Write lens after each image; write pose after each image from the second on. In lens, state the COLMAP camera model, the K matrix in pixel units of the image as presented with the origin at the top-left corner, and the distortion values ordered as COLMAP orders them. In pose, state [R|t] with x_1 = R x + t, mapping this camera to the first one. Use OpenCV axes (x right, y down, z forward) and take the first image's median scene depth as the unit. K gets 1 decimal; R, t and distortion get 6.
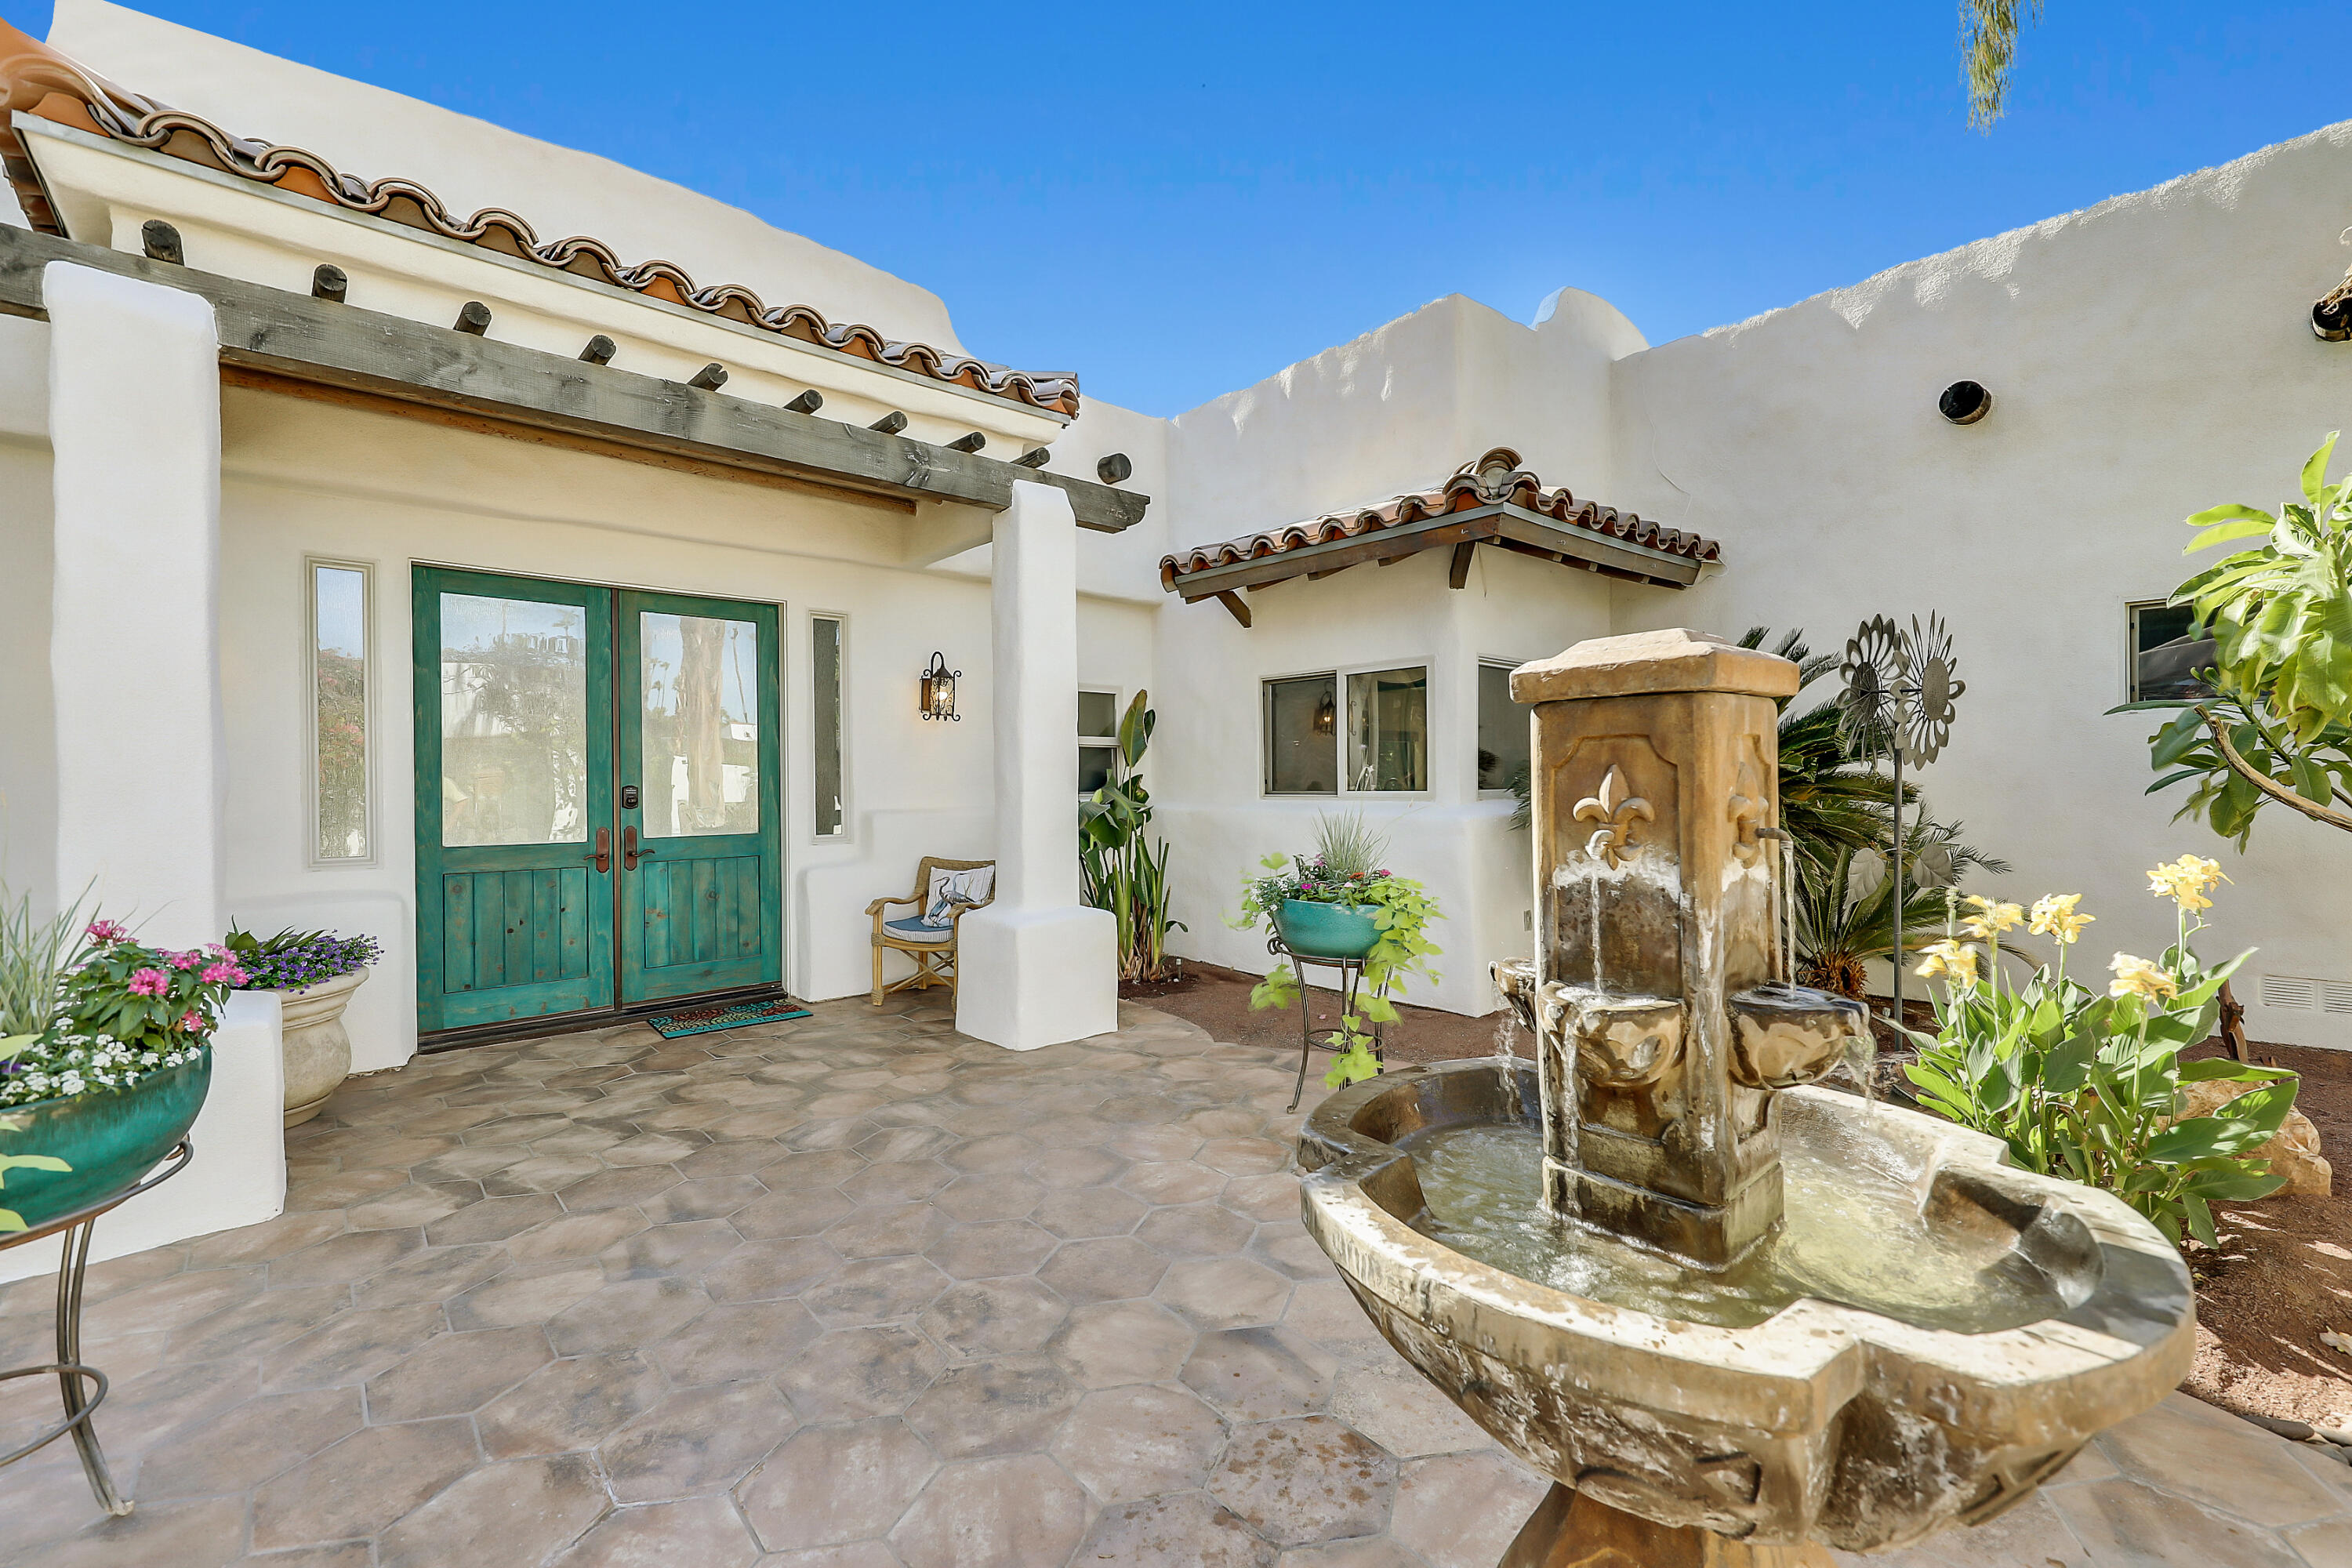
lens RADIAL K [[969.7, 0, 1181.1], [0, 969.7, 778.2], [0, 0, 1]] dist [0.007268, -0.002574]
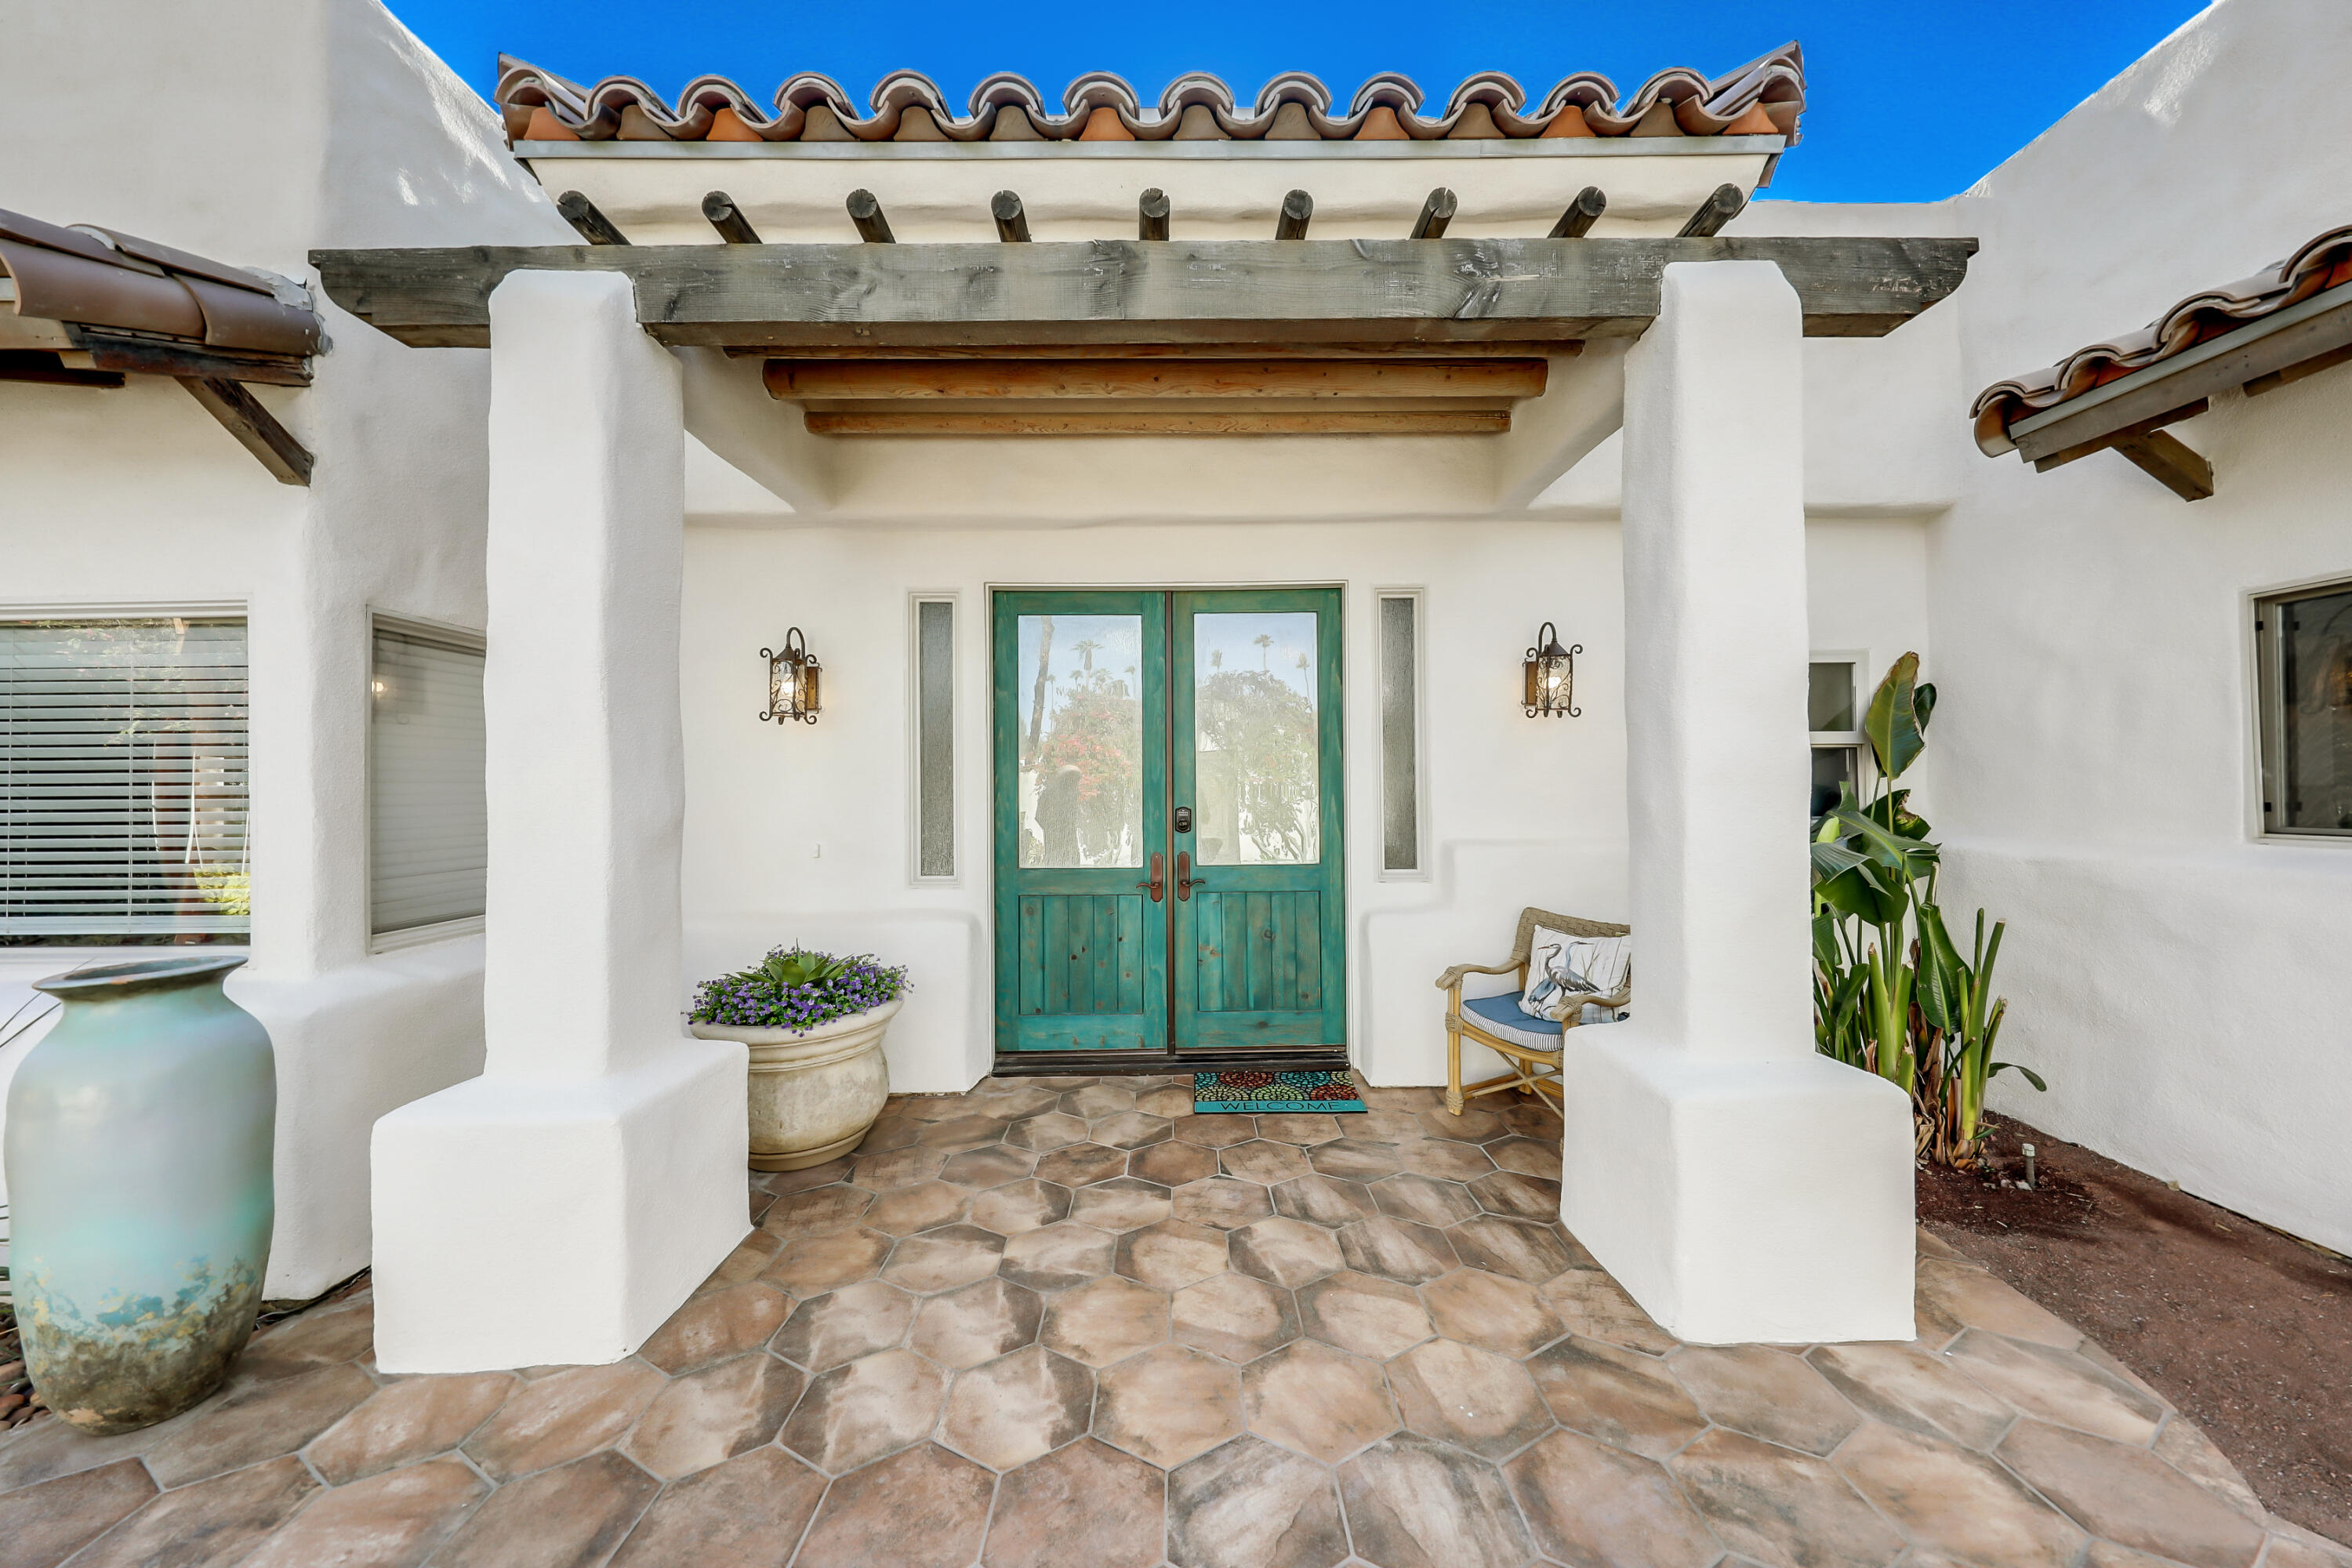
lens RADIAL K [[848.9, 0, 1170.2], [0, 848.9, 788.7], [0, 0, 1]] dist [0.001176, -0.000603]
pose [[0.761365, -0.002325, -0.648319, -0.066022], [0.005273, 0.999983, 0.002606, -0.011744], [0.648302, -0.005403, 0.761364, 0.398519]]
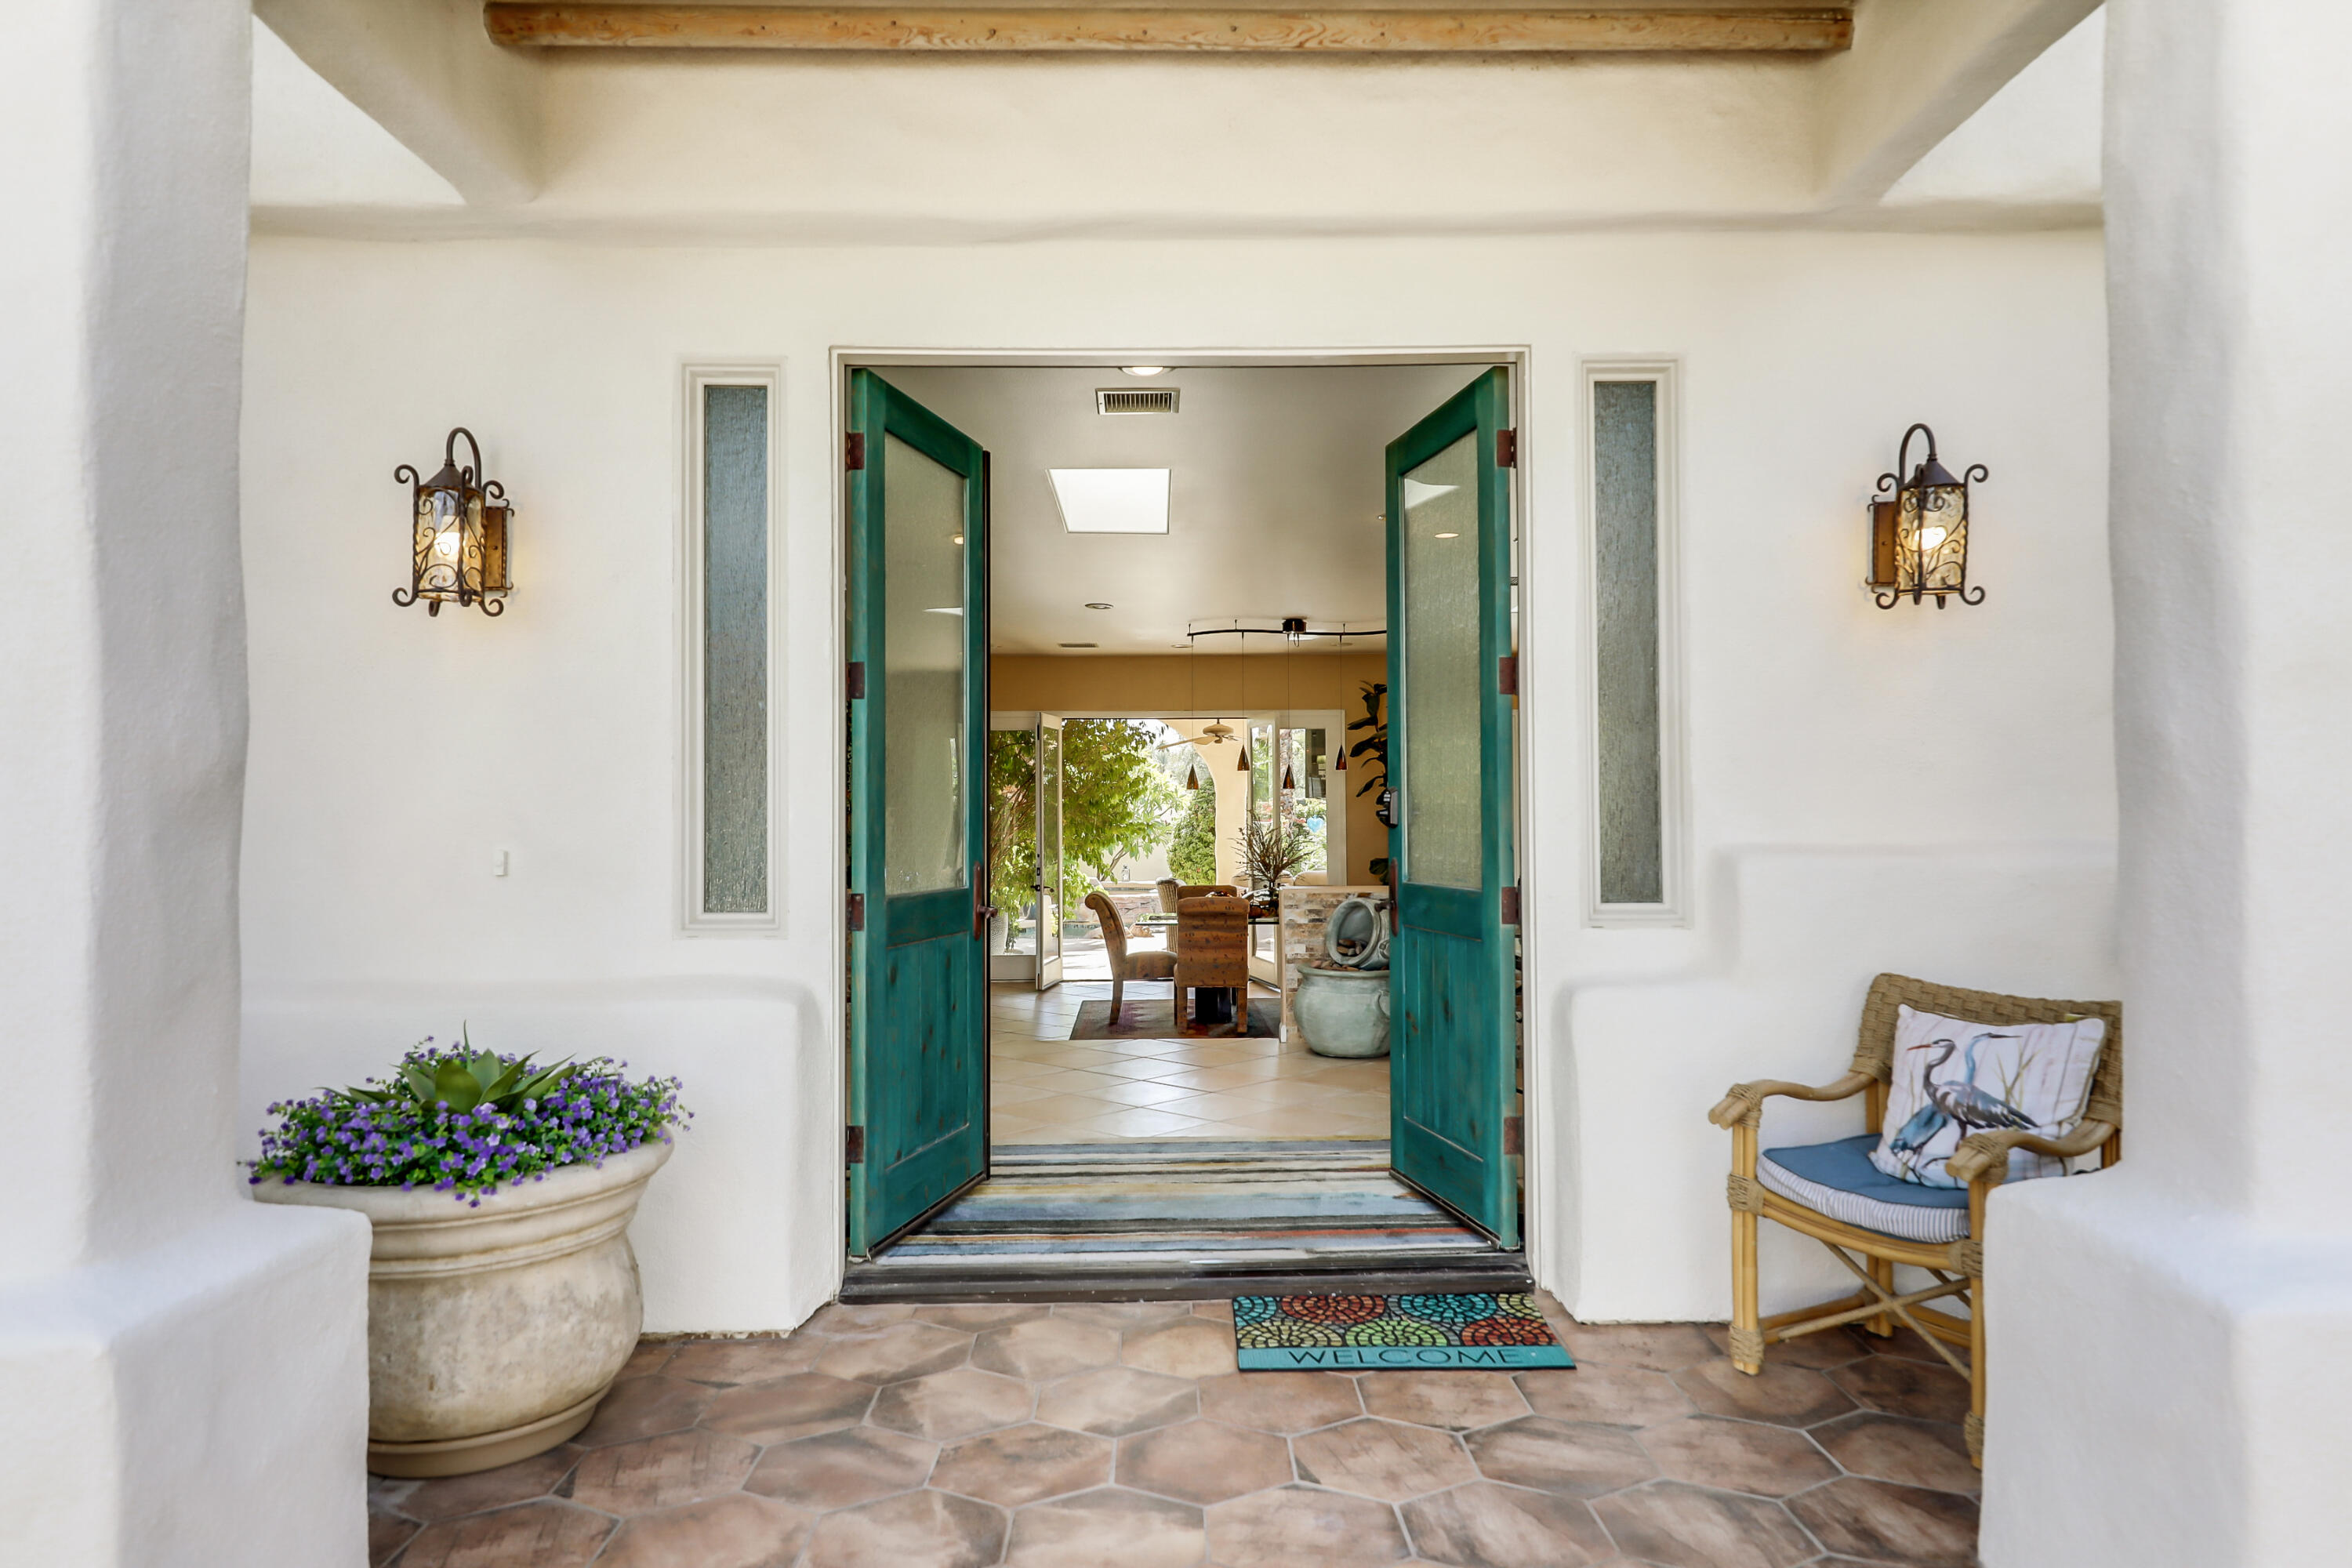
lens RADIAL K [[1585.1, 0, 1159.0], [0, 1585.1, 785.5], [0, 0, 1]] dist [0.007394, -0.001333]
pose [[0.763803, -0.006356, -0.645419, -0.094853], [0.002265, 0.999972, -0.007167, 0.014278], [0.645446, 0.004012, 0.763795, 0.407653]]
